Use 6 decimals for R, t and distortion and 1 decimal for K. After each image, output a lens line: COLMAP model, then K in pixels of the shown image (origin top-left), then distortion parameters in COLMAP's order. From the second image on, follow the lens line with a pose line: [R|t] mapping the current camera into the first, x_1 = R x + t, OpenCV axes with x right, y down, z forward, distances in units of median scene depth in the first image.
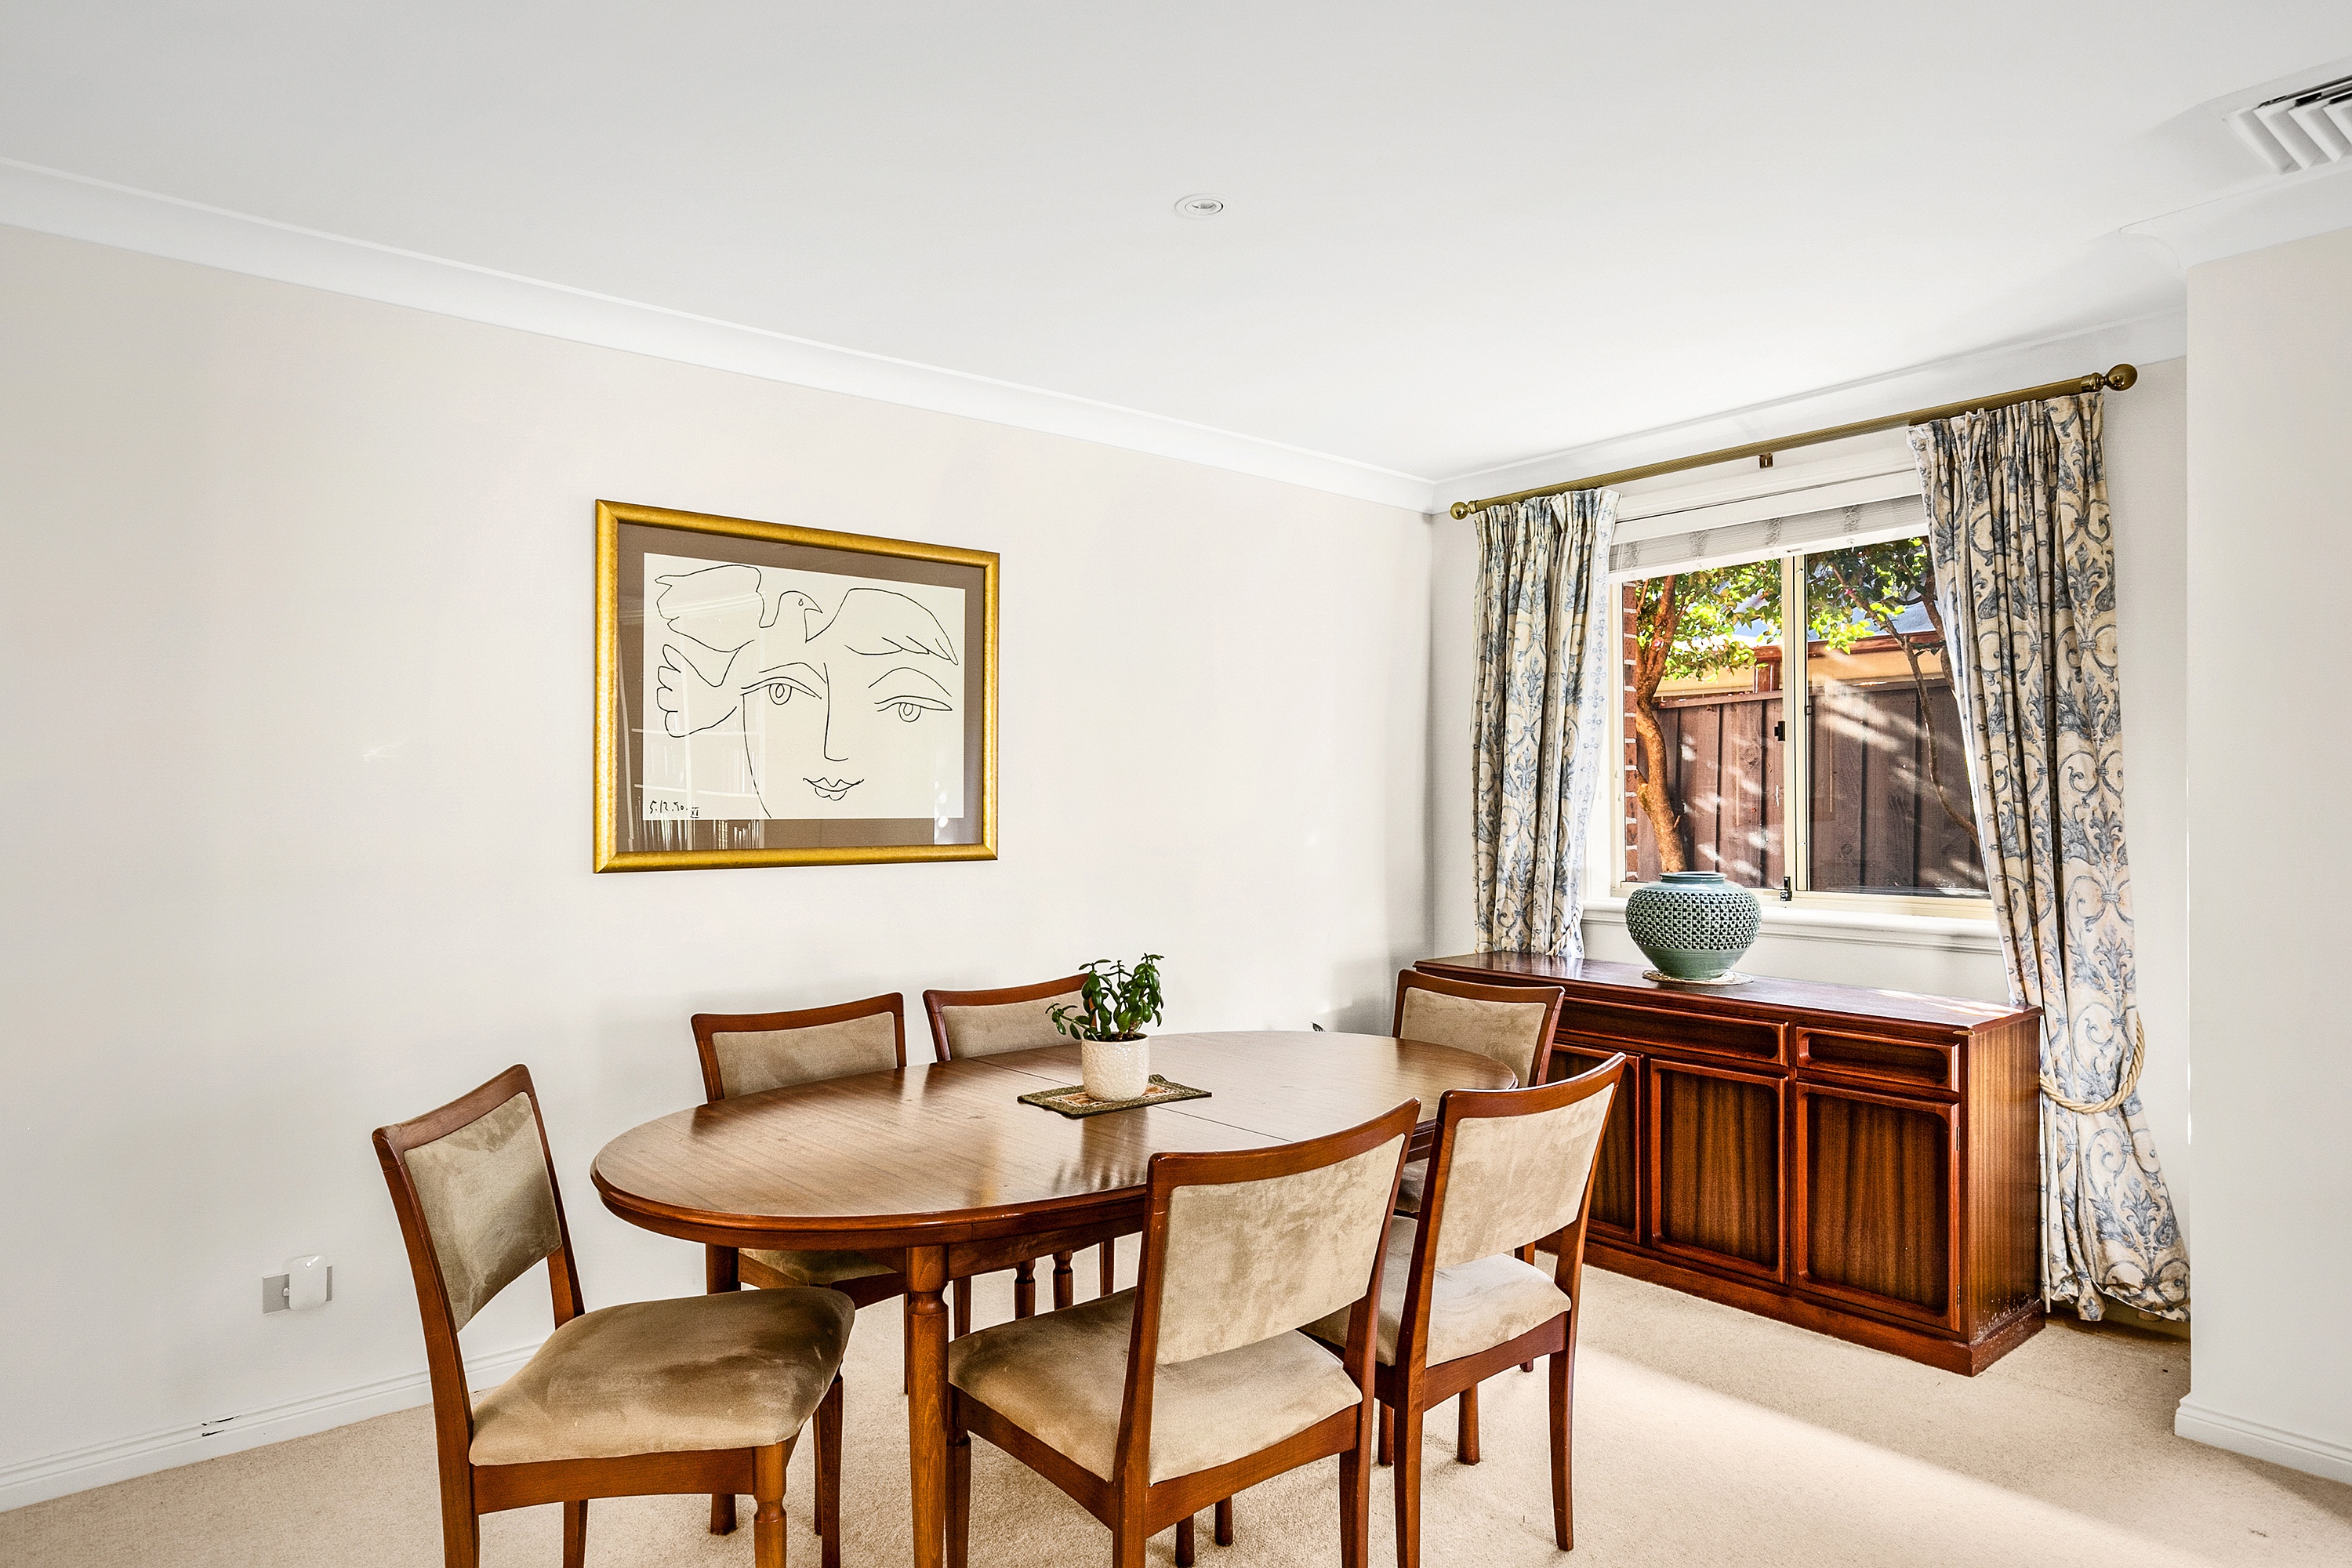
lens RADIAL K [[1401.4, 0, 1176.3], [0, 1401.4, 783.1], [0, 0, 1]] dist [-0.003279, -0.003309]
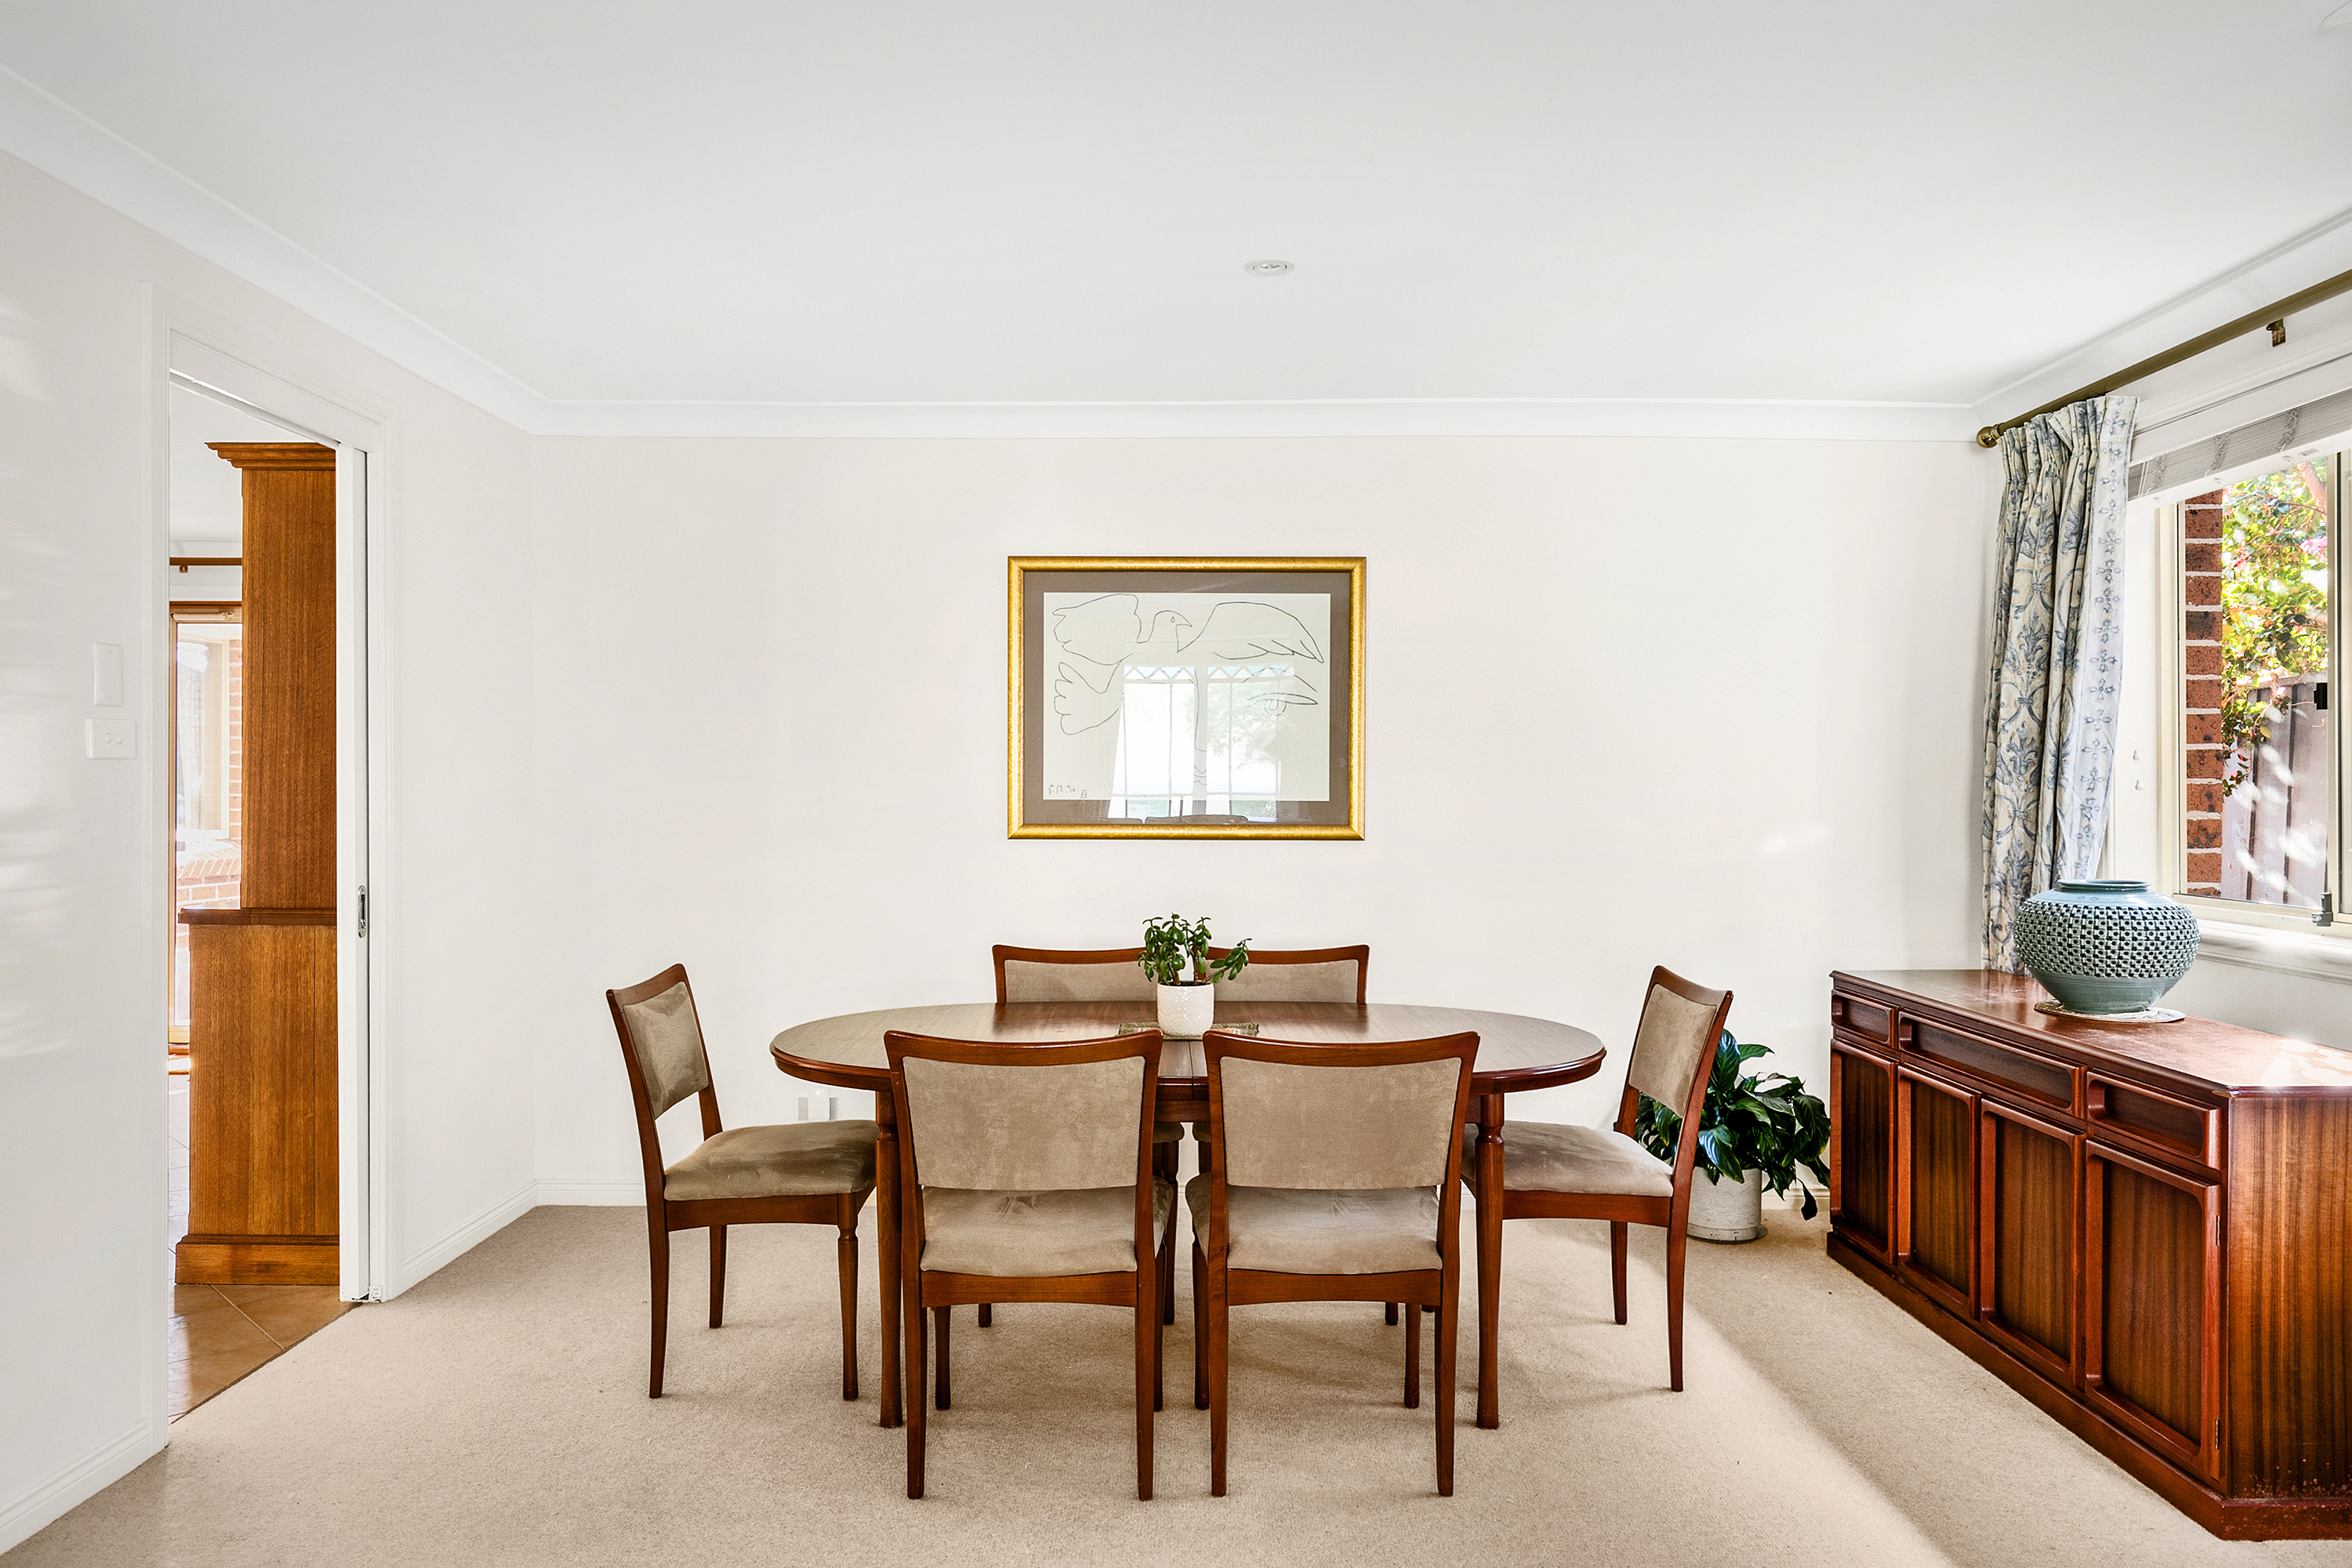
lens RADIAL K [[1565.0, 0, 1177.0], [0, 1565.0, 790.3], [0, 0, 1]] dist [-0.025782, 0.005193]
pose [[0.758114, 0.006270, -0.652092, 0.552092], [0.004869, 0.999871, 0.015274, -0.003039], [0.652104, -0.014754, 0.757986, -0.012431]]
